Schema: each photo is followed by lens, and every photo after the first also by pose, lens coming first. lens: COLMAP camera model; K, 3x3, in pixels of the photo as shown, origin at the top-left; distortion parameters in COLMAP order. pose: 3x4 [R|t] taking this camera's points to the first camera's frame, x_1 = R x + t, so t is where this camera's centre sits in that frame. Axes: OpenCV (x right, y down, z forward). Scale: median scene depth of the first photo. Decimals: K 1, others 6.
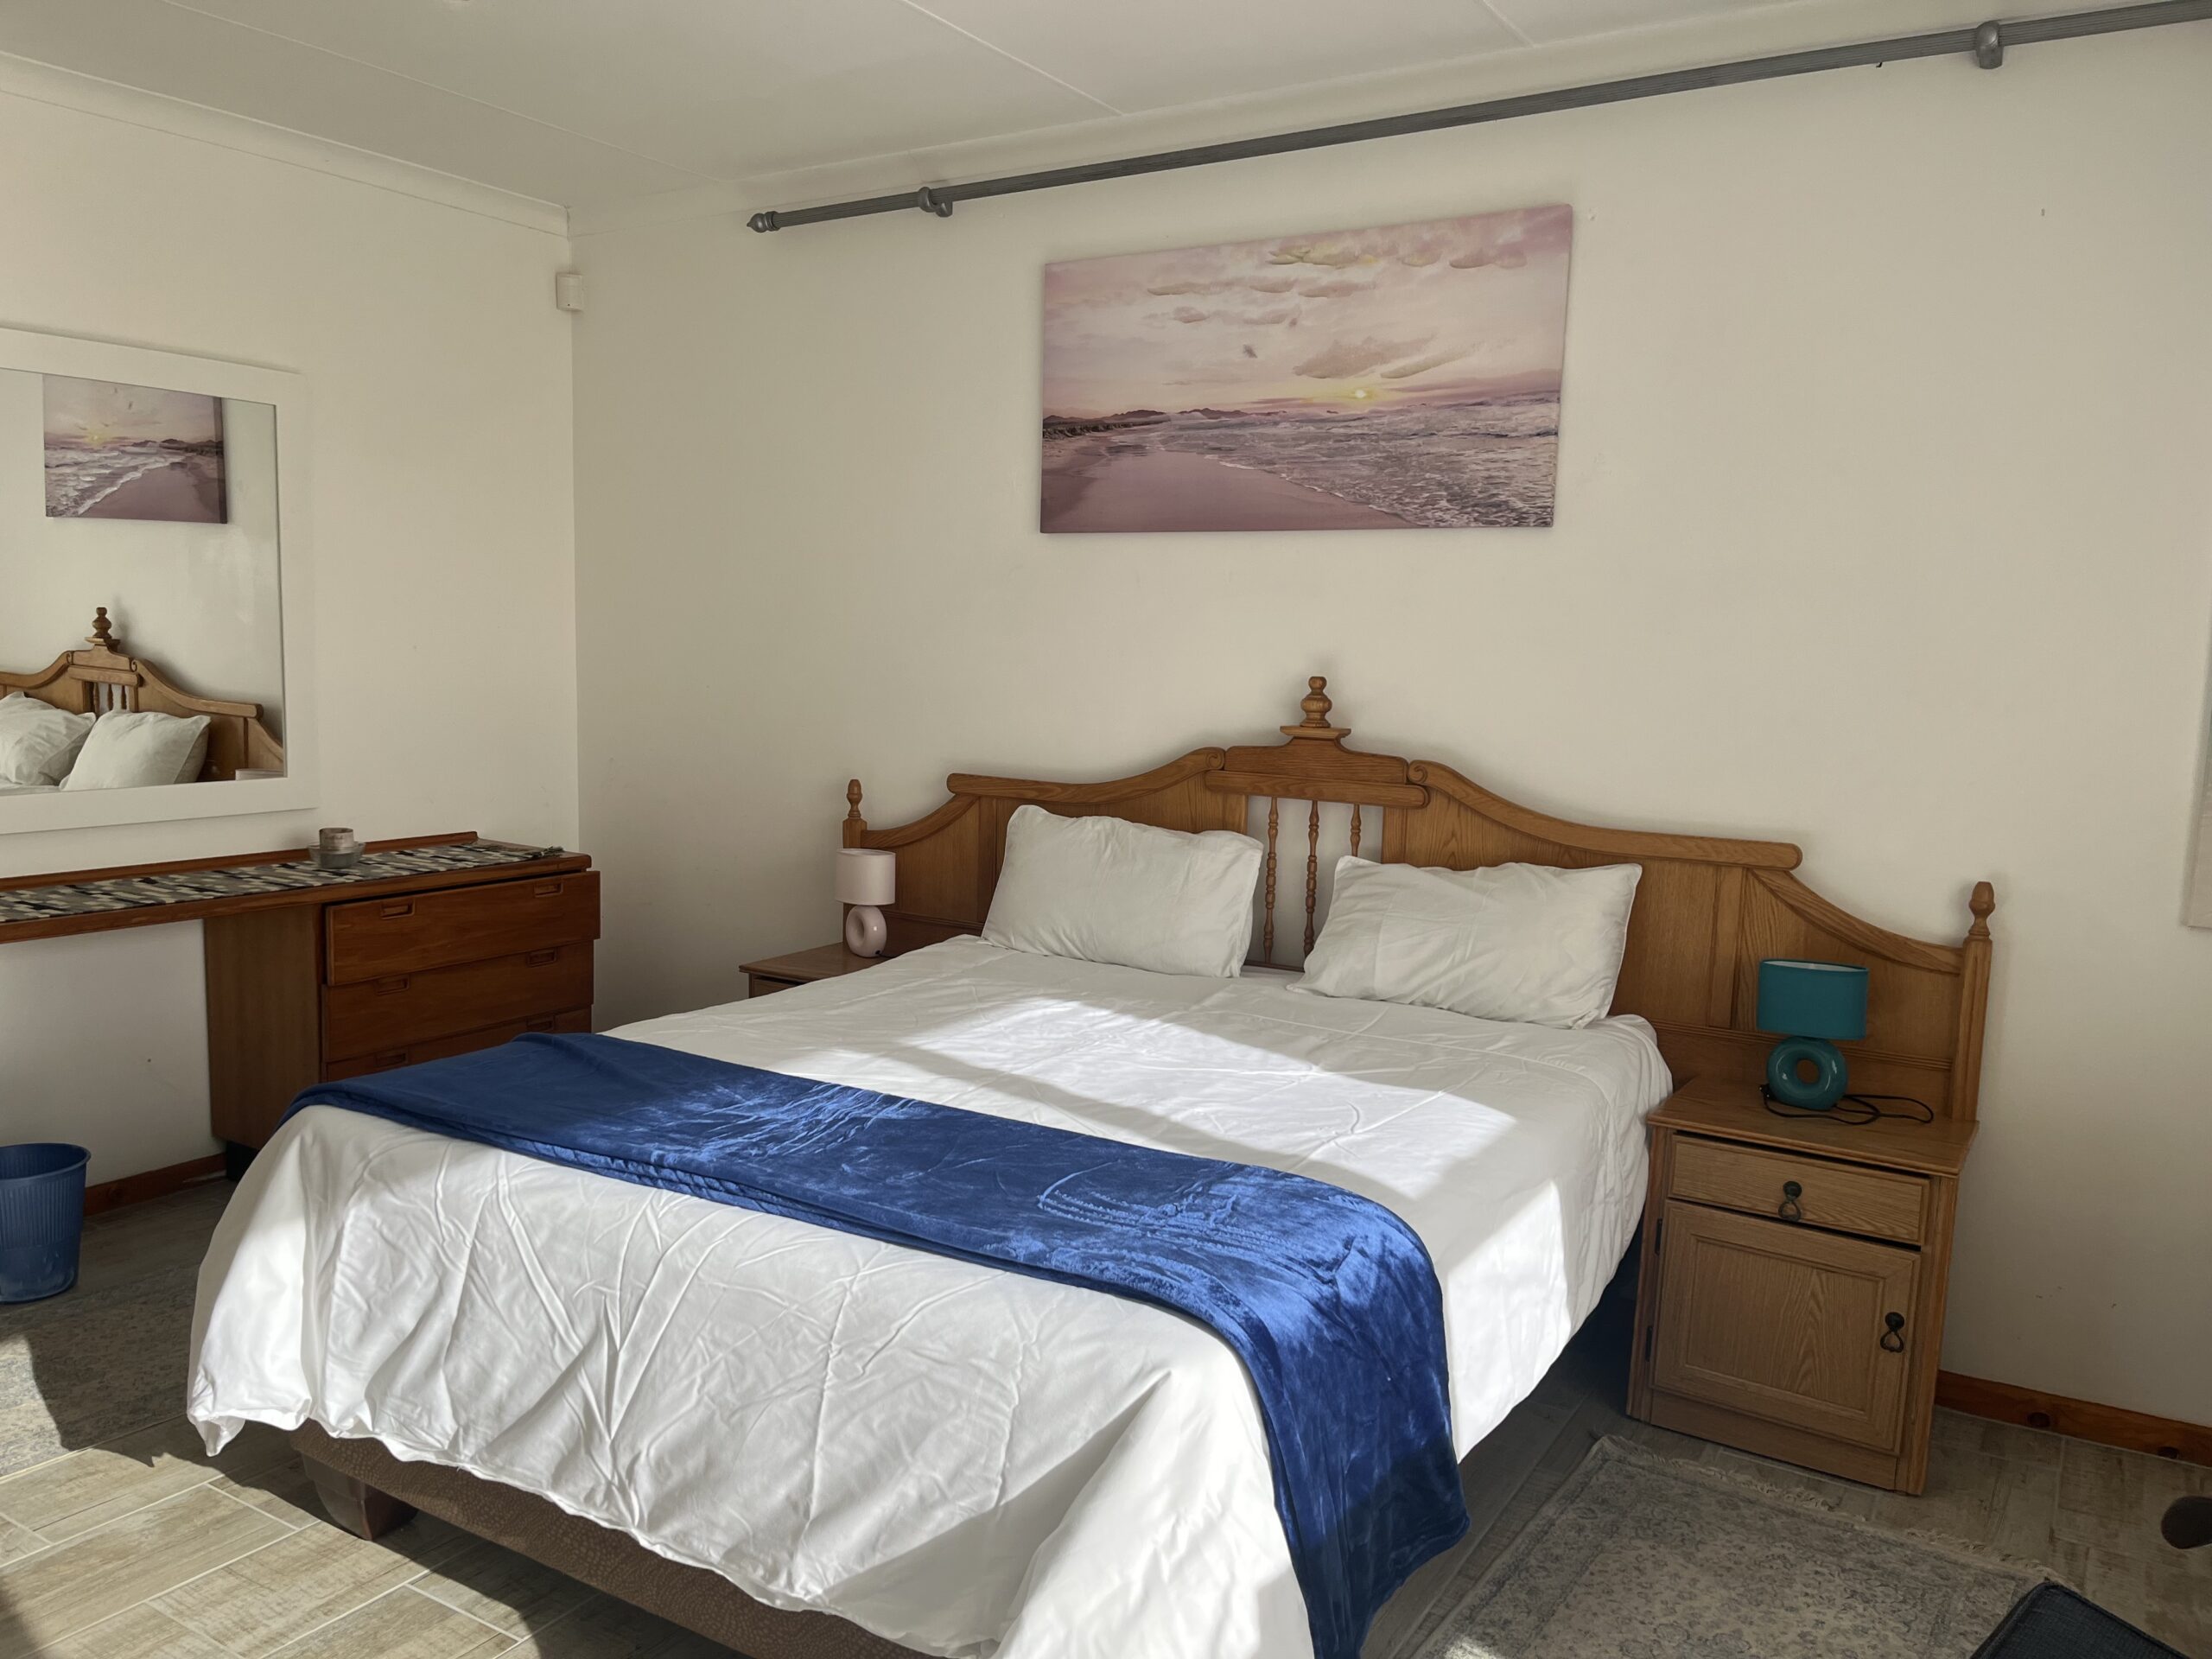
lens RADIAL K [[1677.0, 0, 1083.8], [0, 1677.0, 834.4], [0, 0, 1]] dist [0.069800, -0.096489]
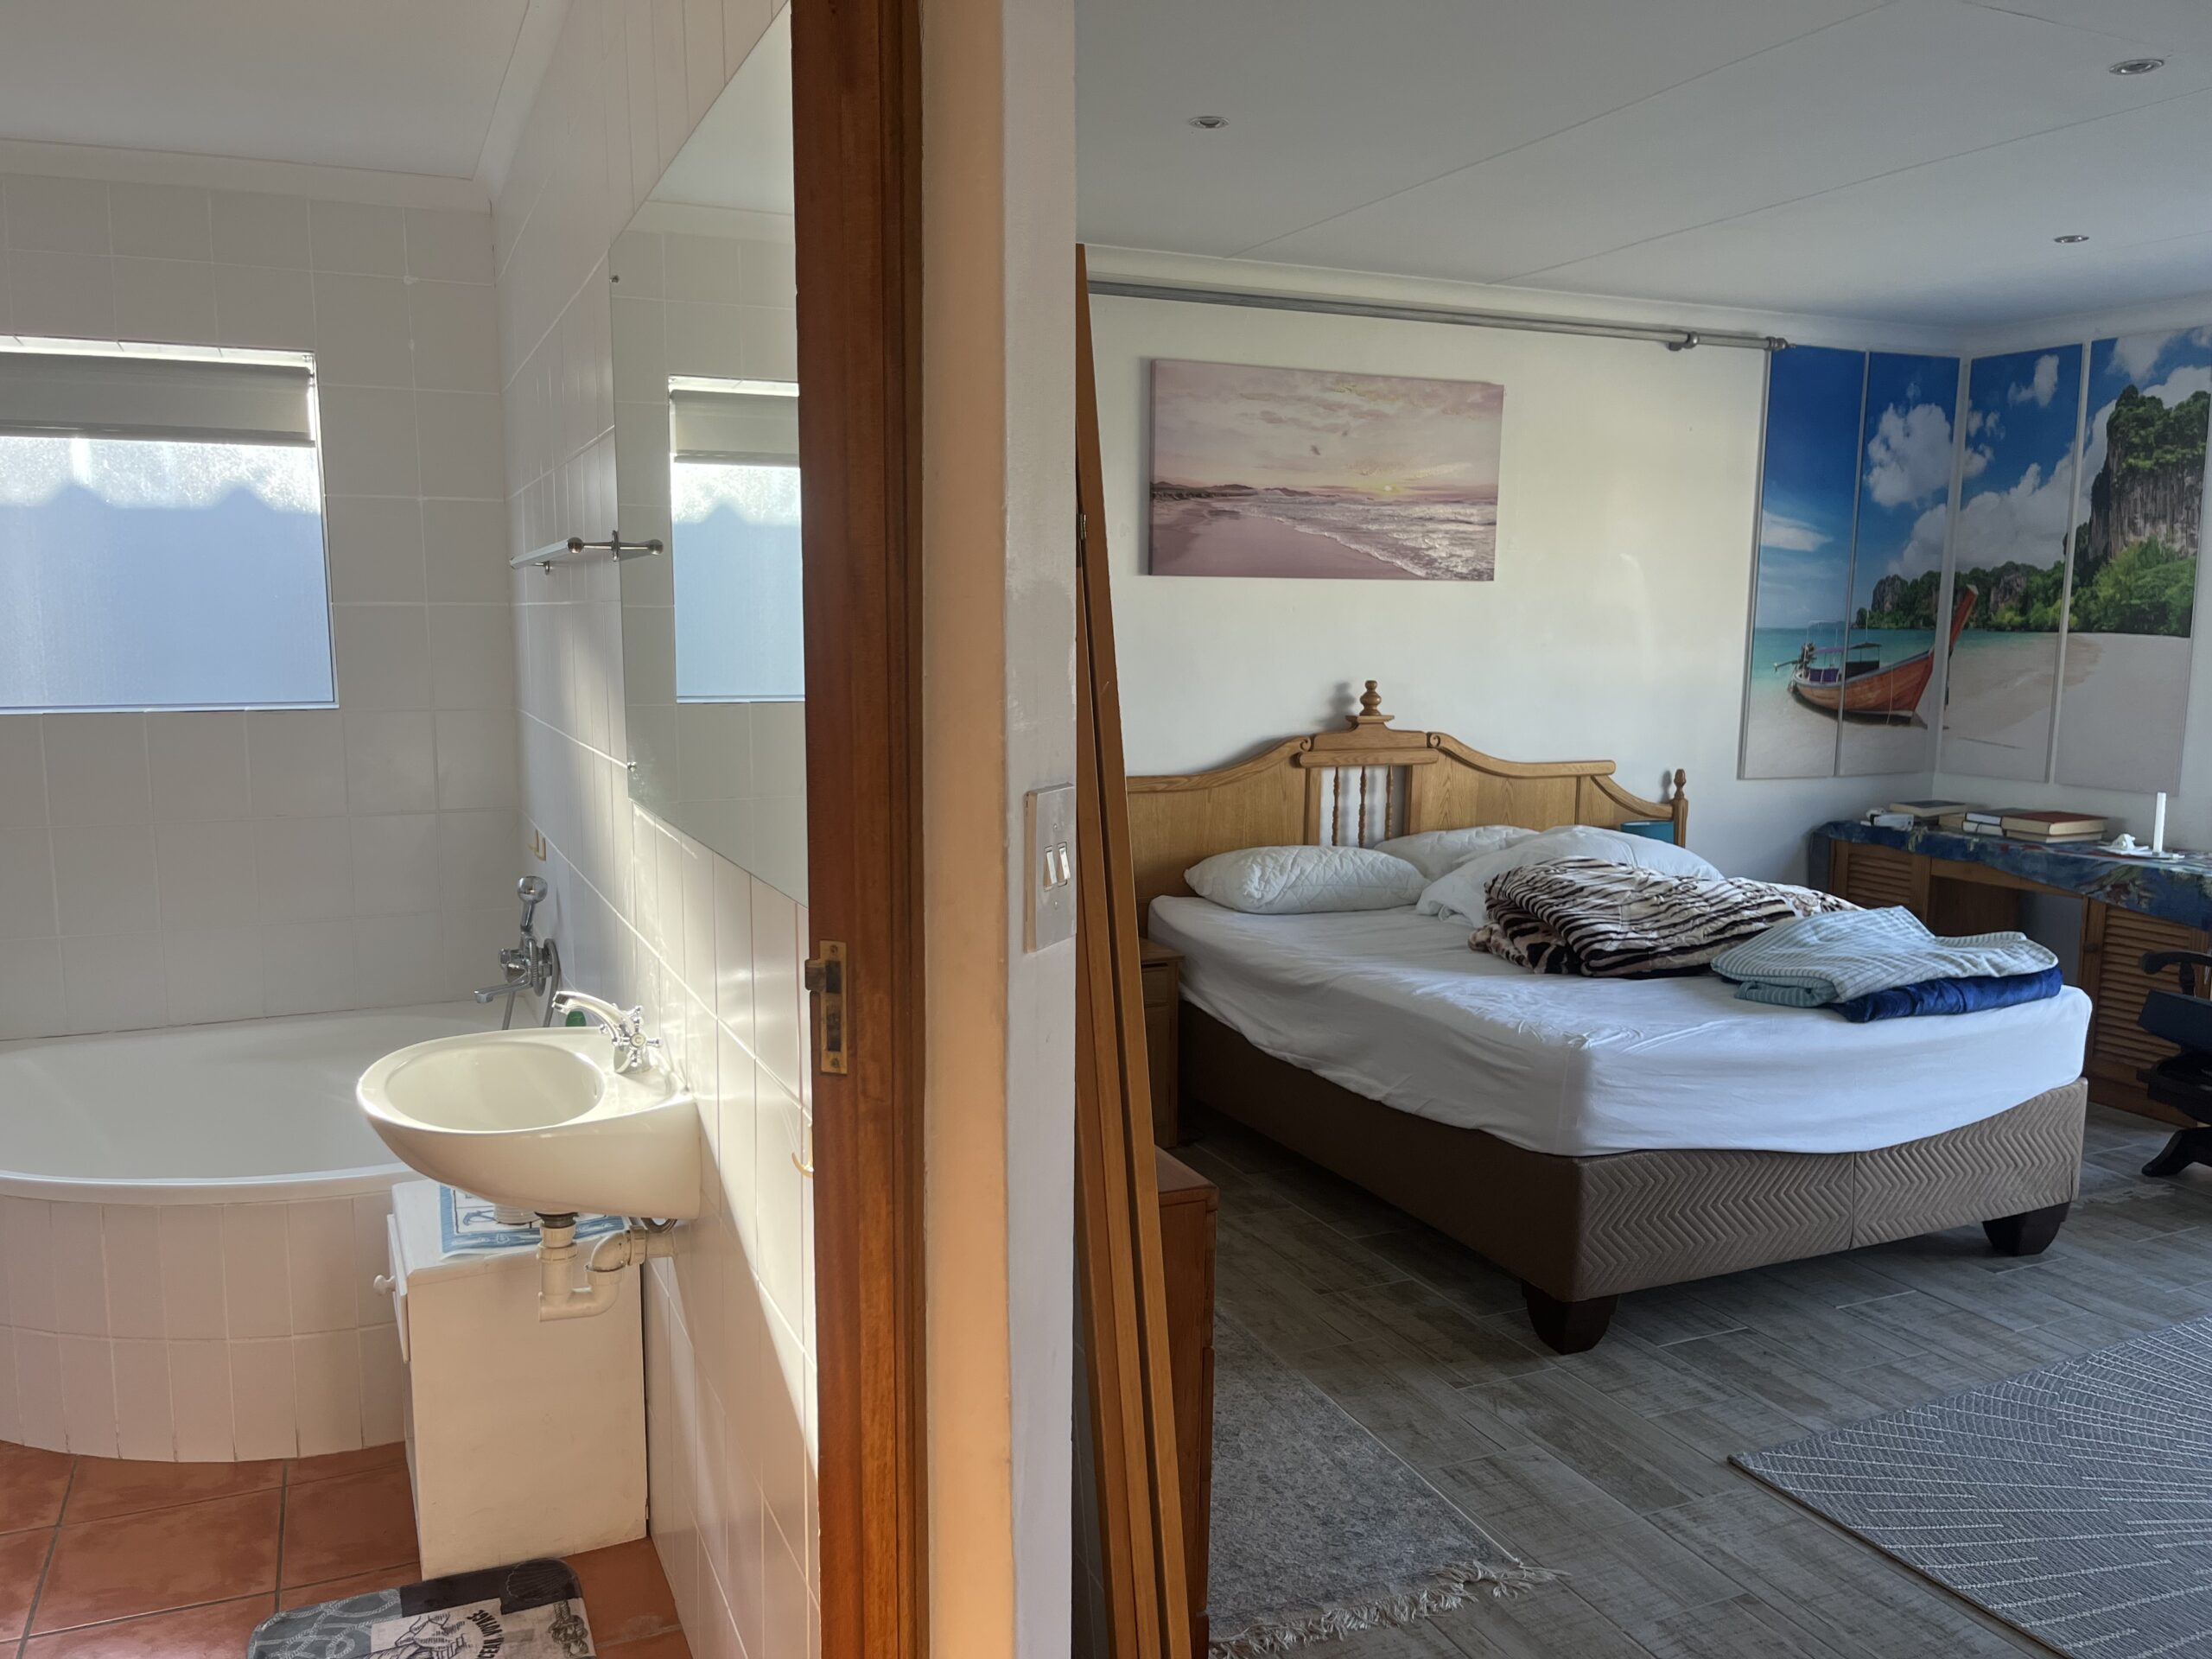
lens RADIAL K [[1677.0, 0, 1090.0], [0, 1677.0, 847.5], [0, 0, 1]] dist [0.069800, -0.096489]
pose [[0.558766, -0.134912, 0.818279, -1.201034], [0.106057, 0.990202, 0.090836, -0.108515], [-0.822516, 0.036028, 0.567599, 0.378903]]
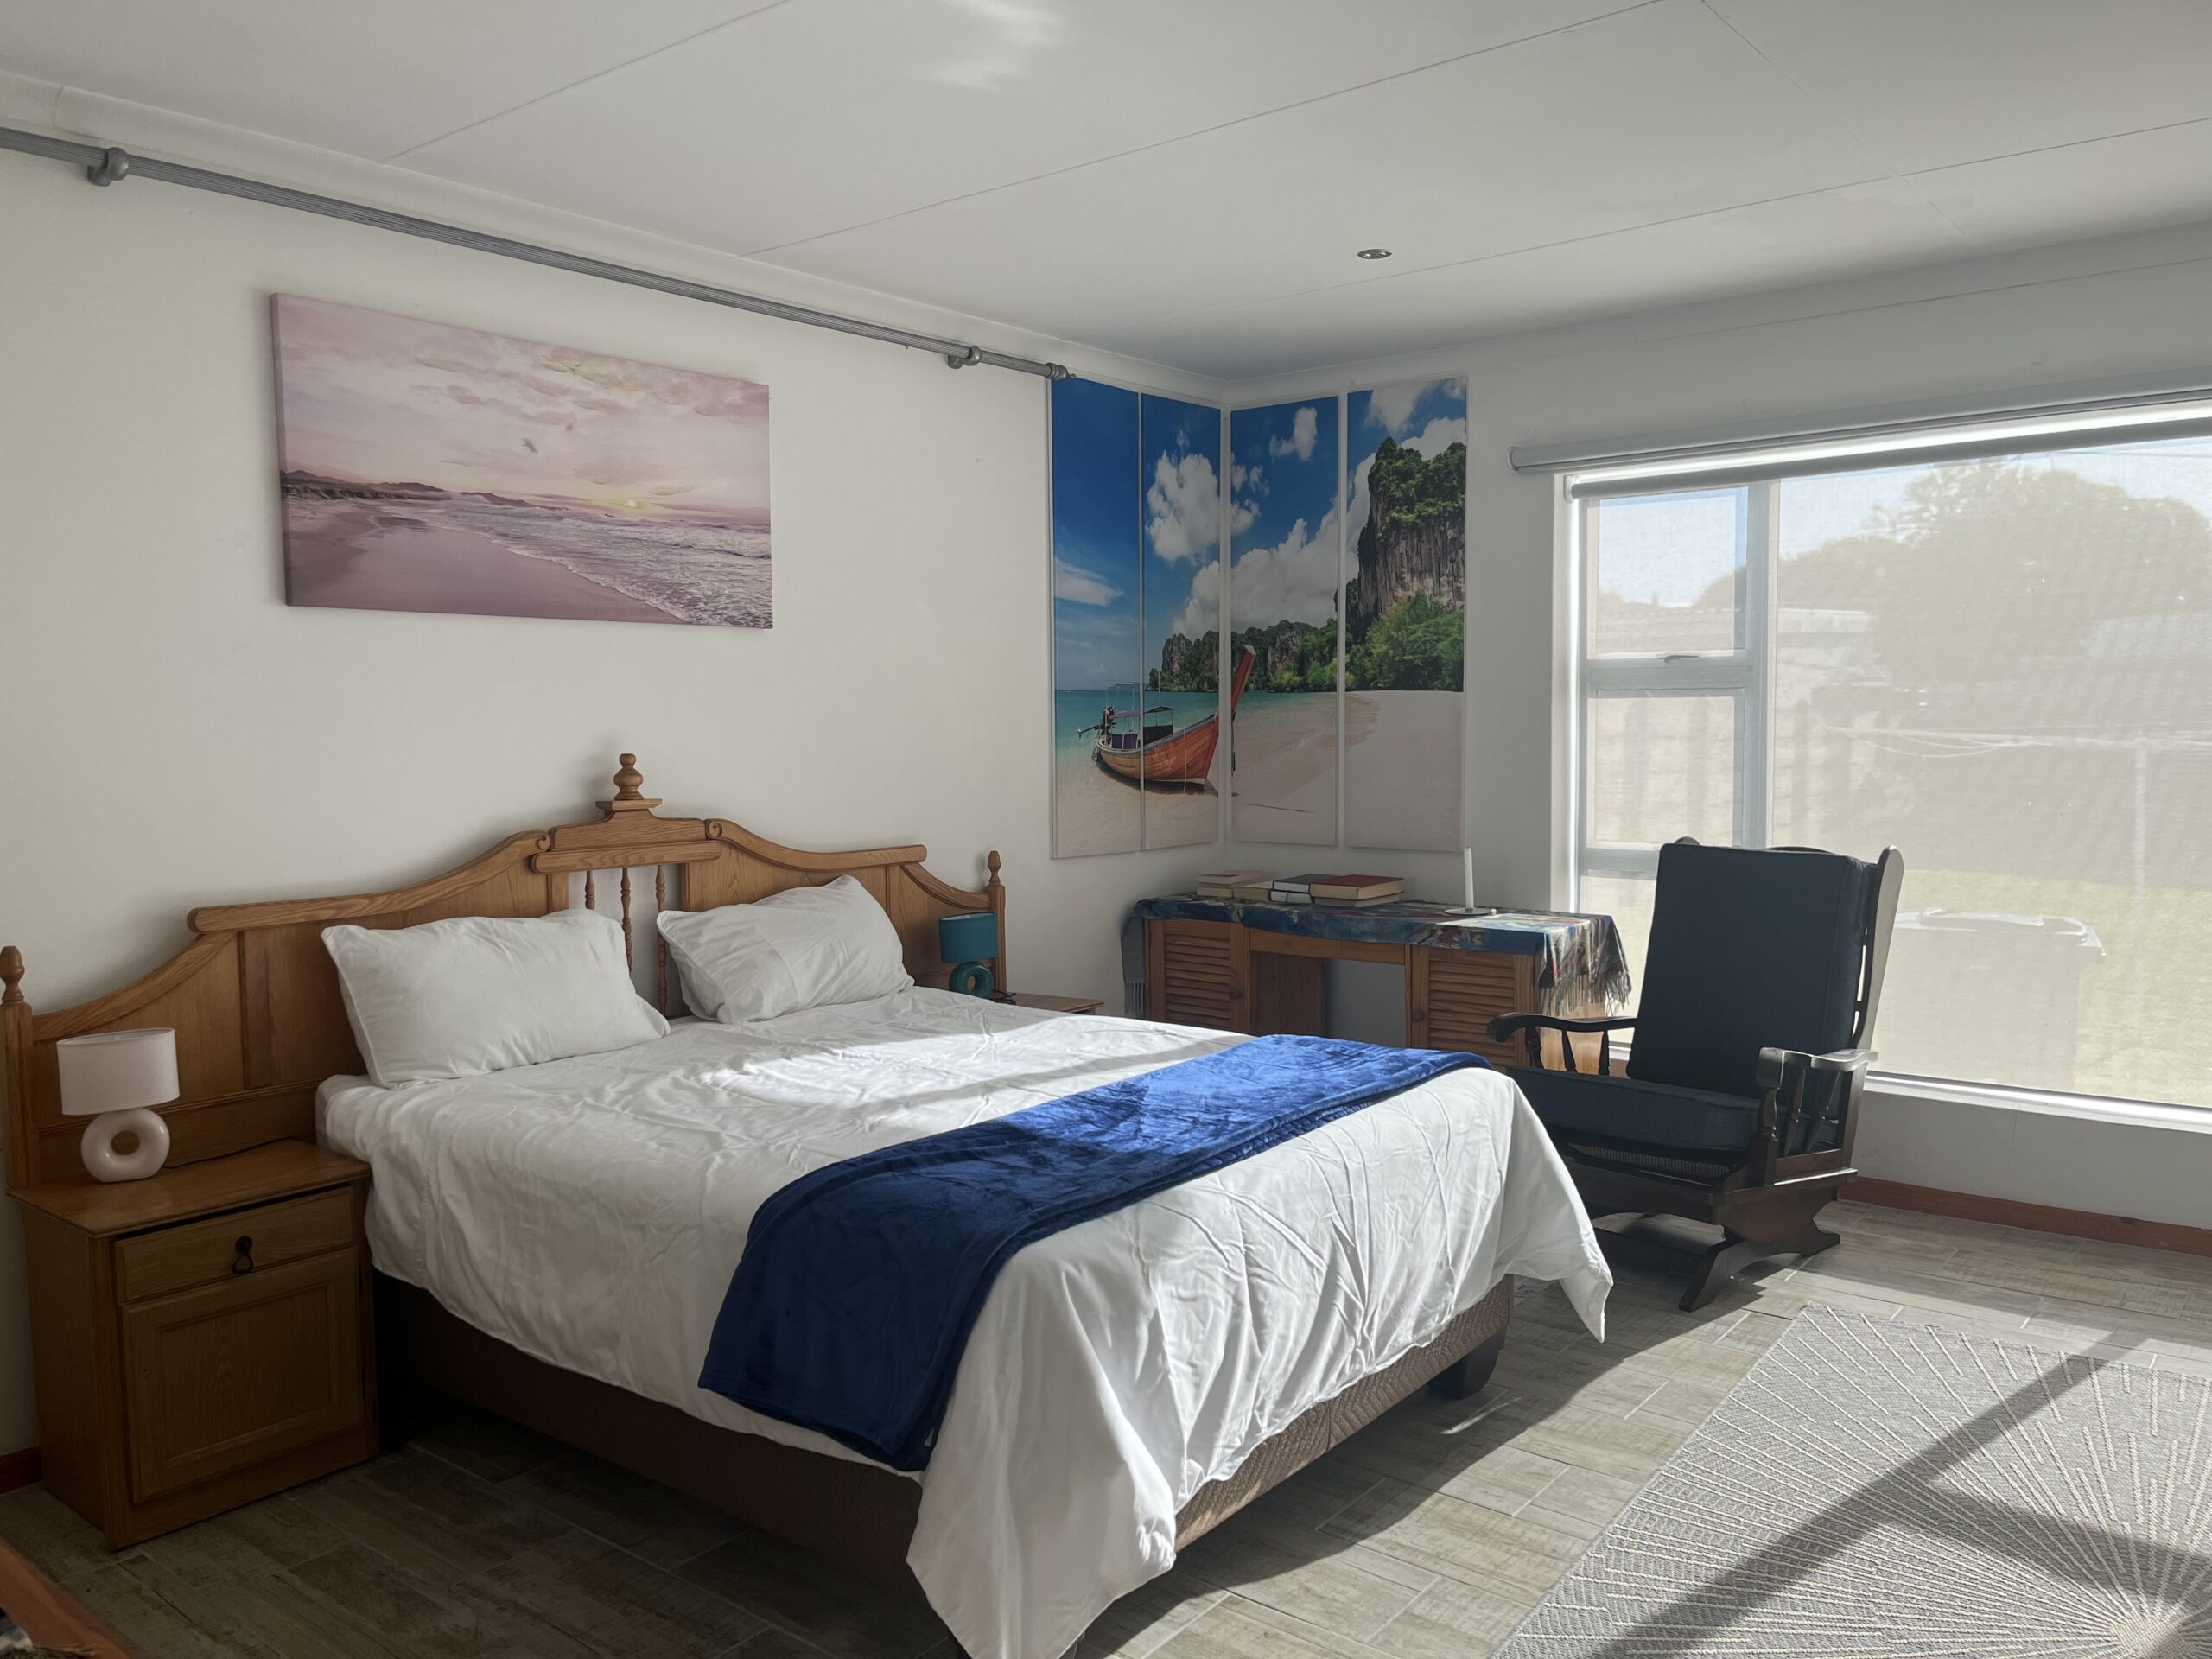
lens RADIAL K [[1677.0, 0, 1096.3], [0, 1677.0, 833.9], [0, 0, 1]] dist [0.069800, -0.096489]
pose [[0.126272, -0.096951, 0.987247, -0.909521], [0.132282, 0.987970, 0.080102, -0.089958], [-0.983136, 0.120480, 0.137578, 0.552294]]
